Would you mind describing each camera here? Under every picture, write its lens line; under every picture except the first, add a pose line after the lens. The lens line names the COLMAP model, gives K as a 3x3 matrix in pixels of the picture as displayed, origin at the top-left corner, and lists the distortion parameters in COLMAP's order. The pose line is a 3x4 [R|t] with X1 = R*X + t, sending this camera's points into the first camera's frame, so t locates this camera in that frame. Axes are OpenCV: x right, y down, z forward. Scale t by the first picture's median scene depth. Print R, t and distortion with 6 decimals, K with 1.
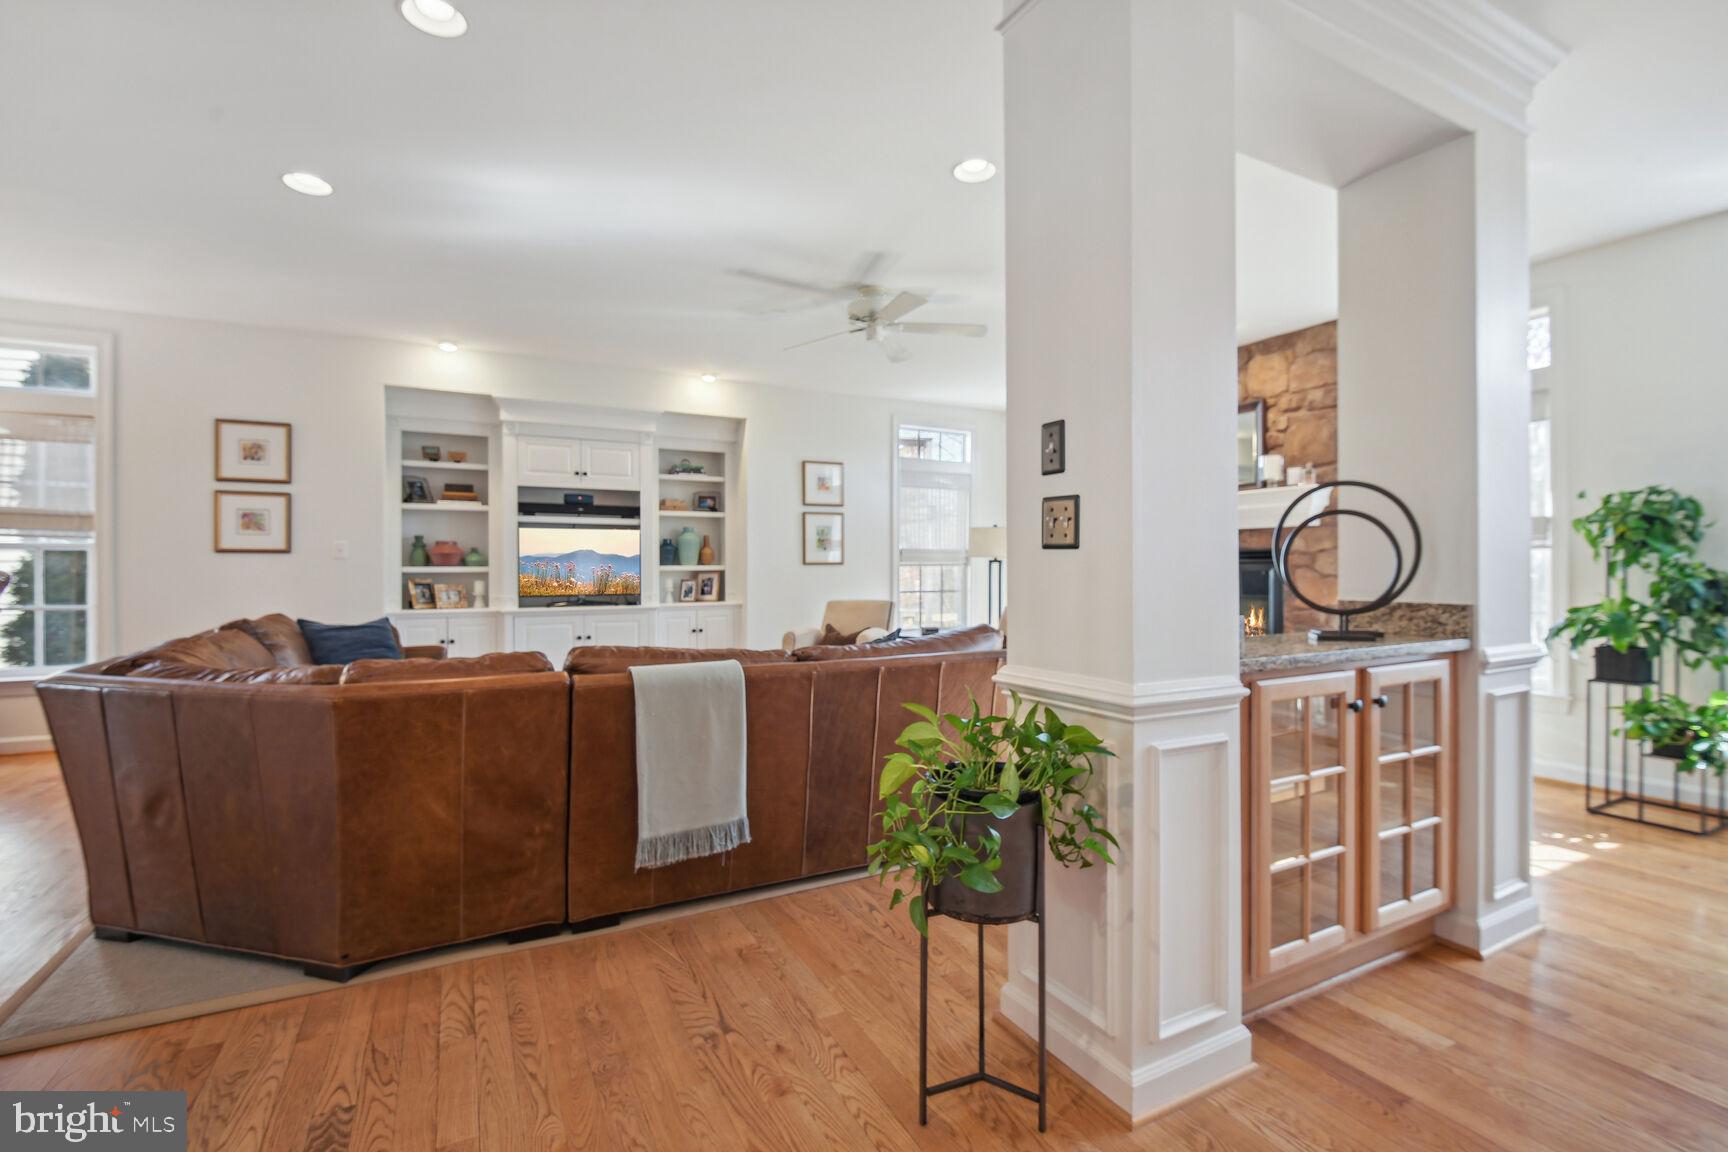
lens RADIAL K [[788.8, 0, 831.7], [0, 788.8, 562.5], [0, 0, 1]] dist [0.007575, -0.000102]
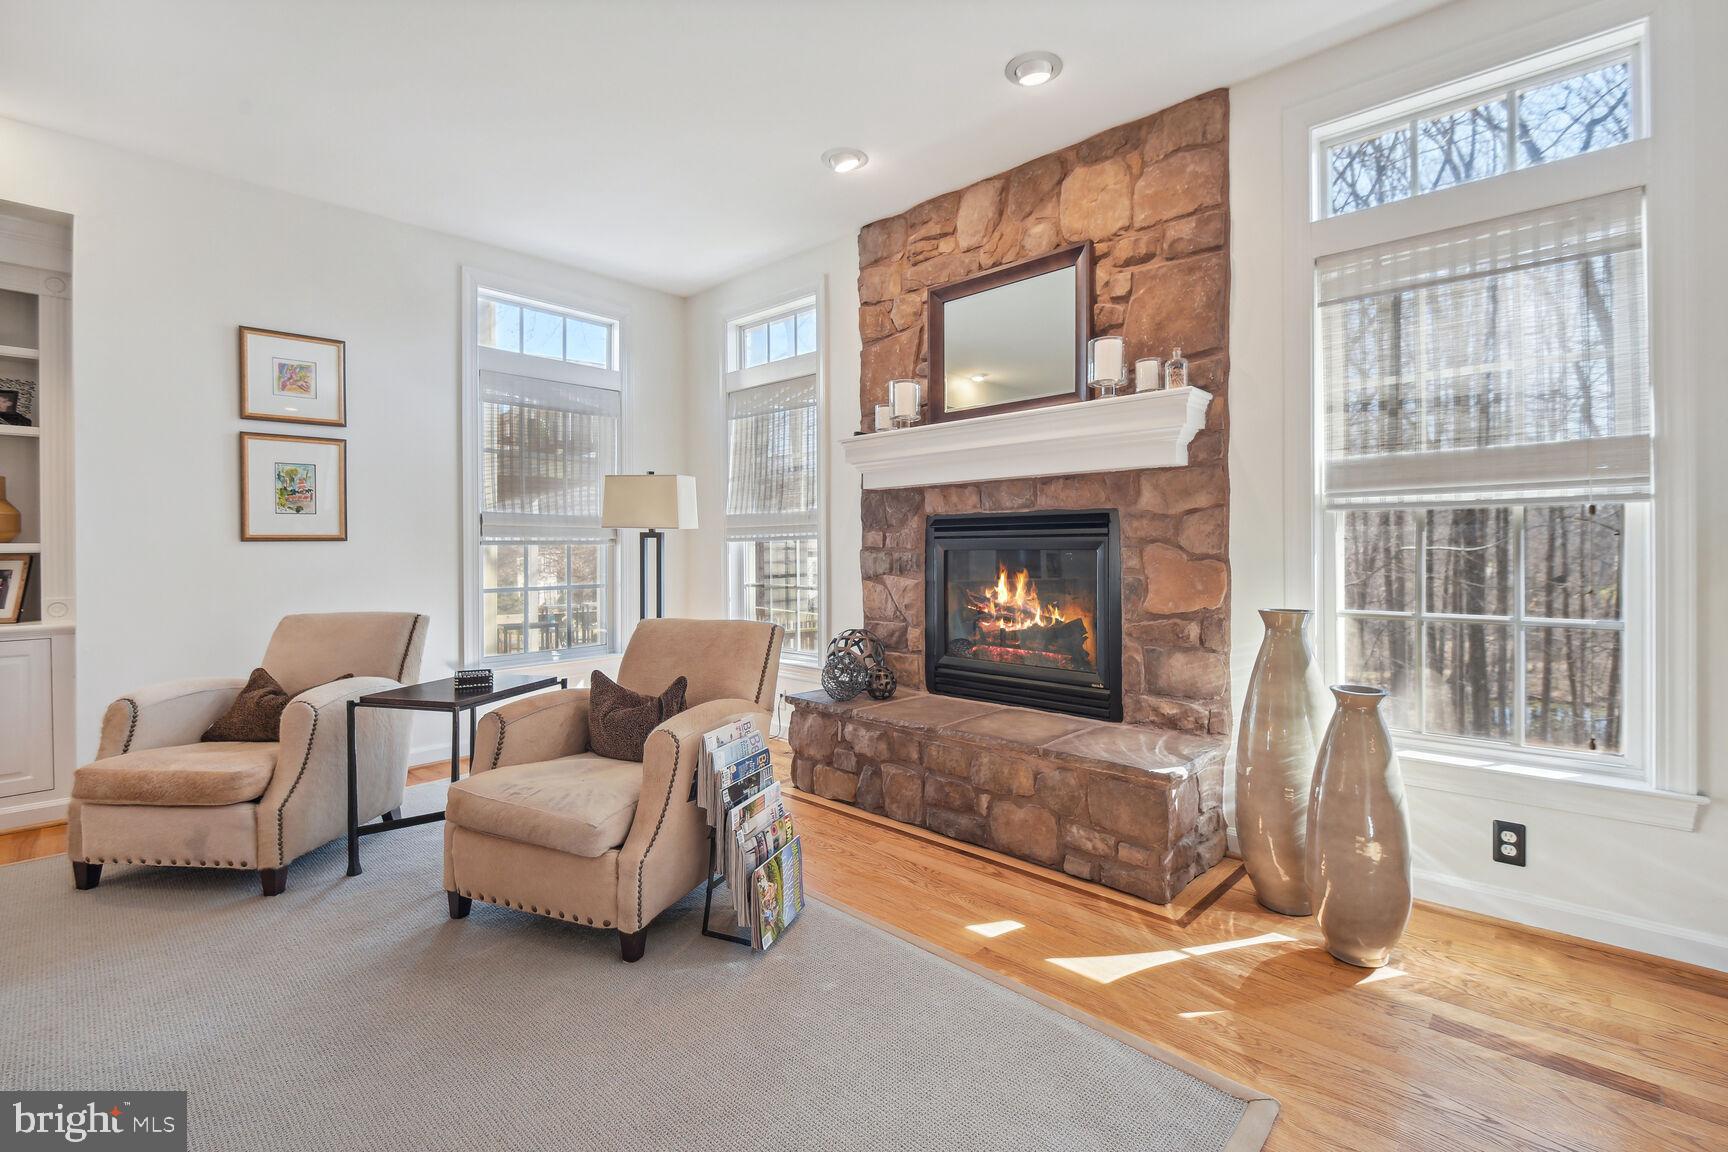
lens RADIAL K [[788.8, 0, 852.7], [0, 788.8, 550.8], [0, 0, 1]] dist [0.007575, -0.000102]
pose [[0.940193, -0.004718, 0.340609, 0.197920], [0.001811, 0.999959, 0.008851, 0.007078], [-0.340637, -0.007705, 0.940163, 0.534284]]
